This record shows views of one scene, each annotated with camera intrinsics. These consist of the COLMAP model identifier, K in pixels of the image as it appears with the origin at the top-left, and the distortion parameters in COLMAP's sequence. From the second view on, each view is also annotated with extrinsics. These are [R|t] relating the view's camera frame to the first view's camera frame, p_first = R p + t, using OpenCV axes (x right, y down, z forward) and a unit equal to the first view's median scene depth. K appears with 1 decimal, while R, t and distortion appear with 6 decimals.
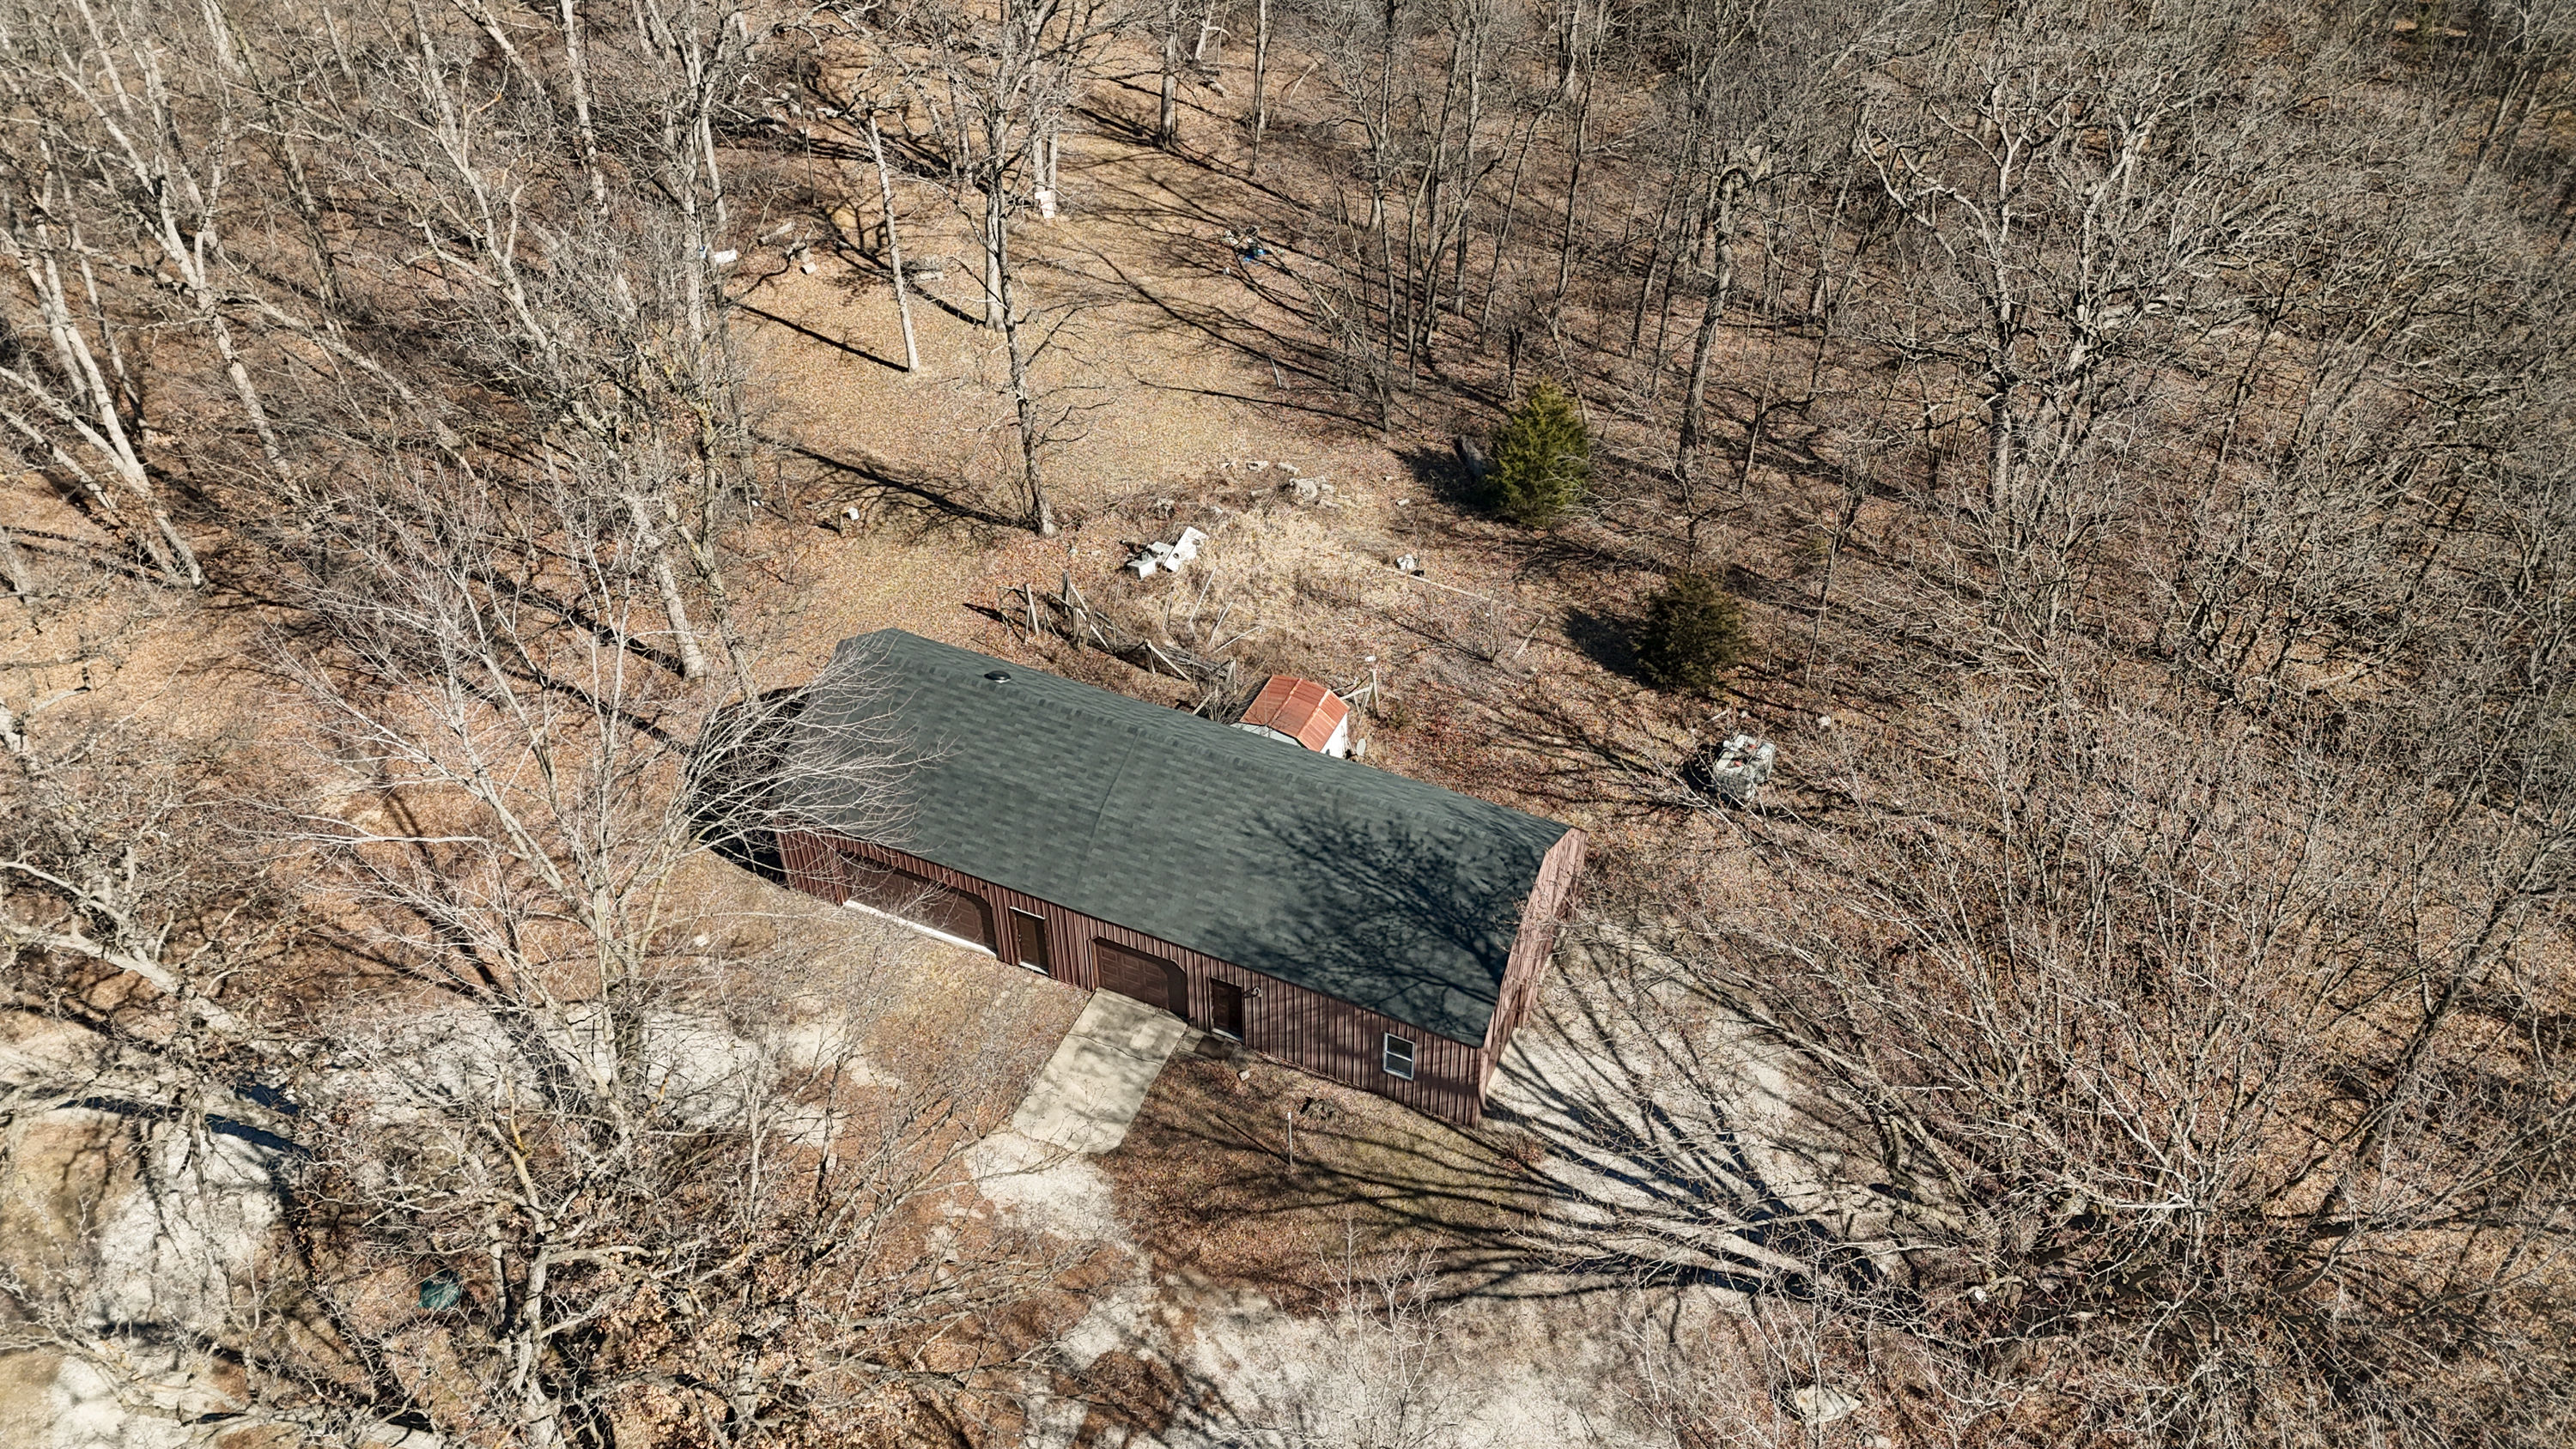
lens RADIAL K [[1885.2, 0, 1288.0], [0, 1885.2, 724.5], [0, 0, 1]] dist [0.102075, -0.105887]
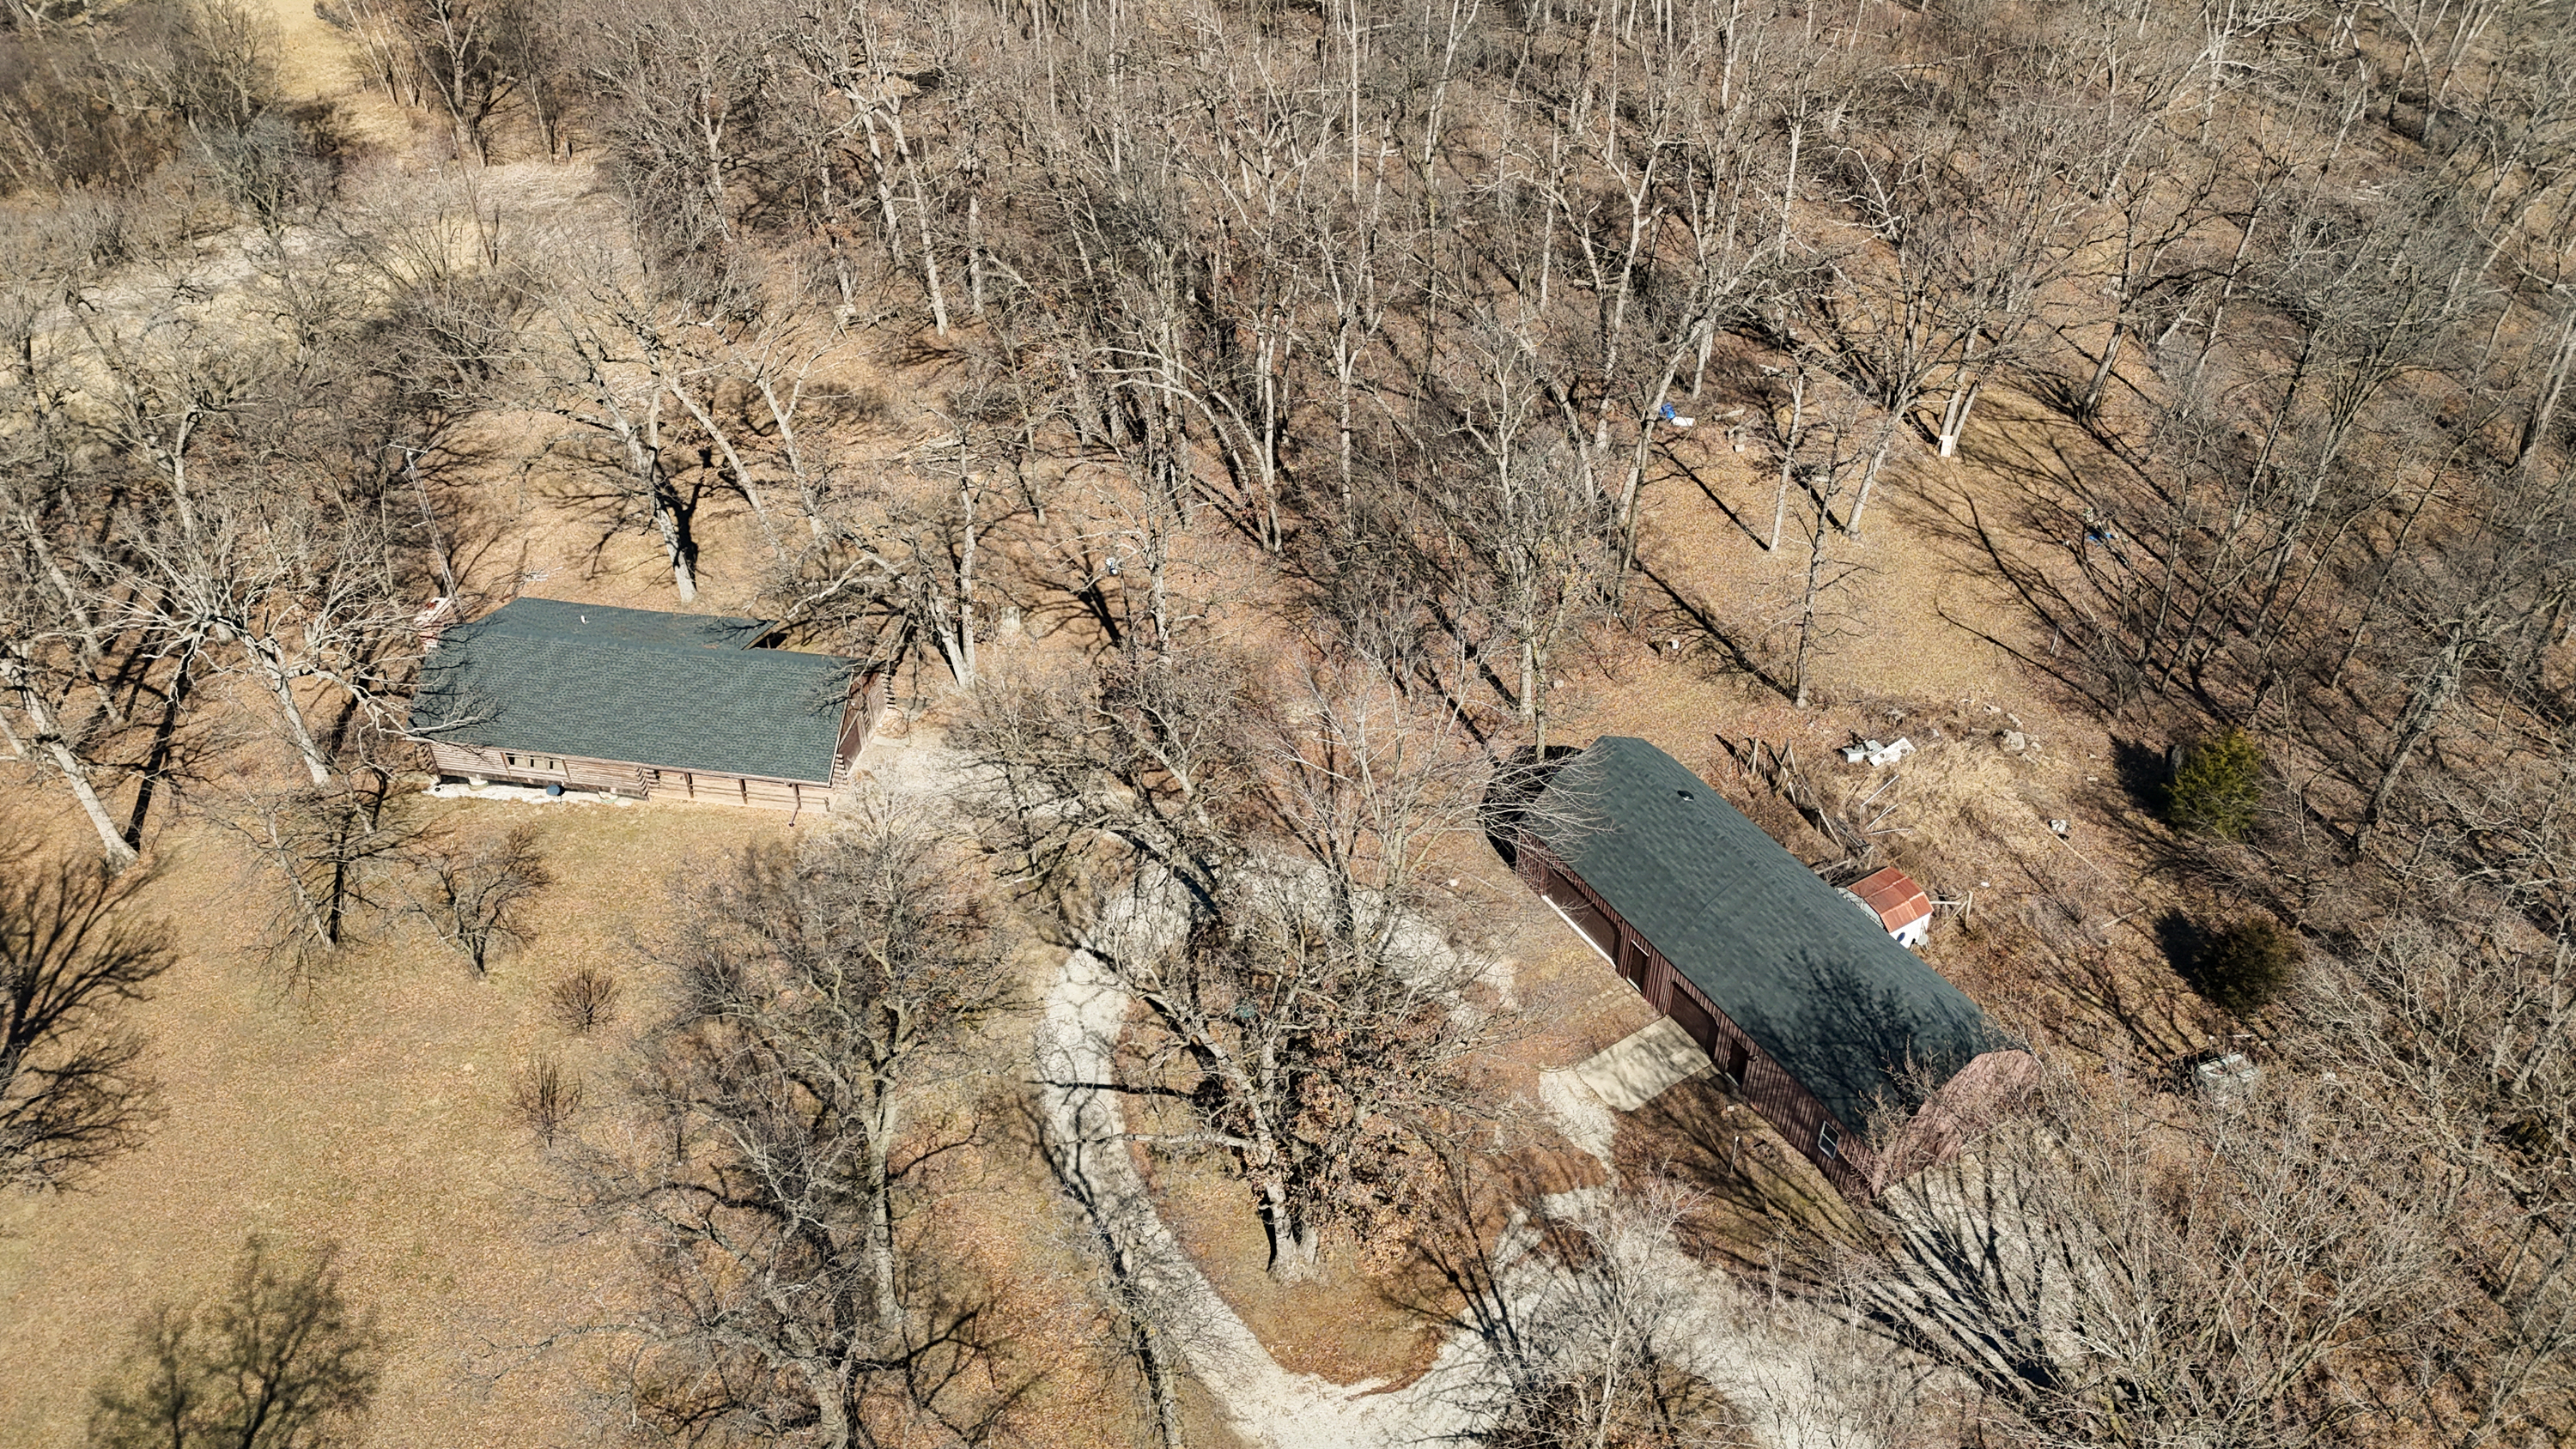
lens RADIAL K [[1885.2, 0, 1288.0], [0, 1885.2, 724.5], [0, 0, 1]] dist [0.102075, -0.105887]
pose [[0.826964, 0.346519, -0.442780, 0.230668], [-0.354547, 0.932587, 0.067666, -0.067643], [0.436379, 0.101029, 0.894073, -0.480743]]
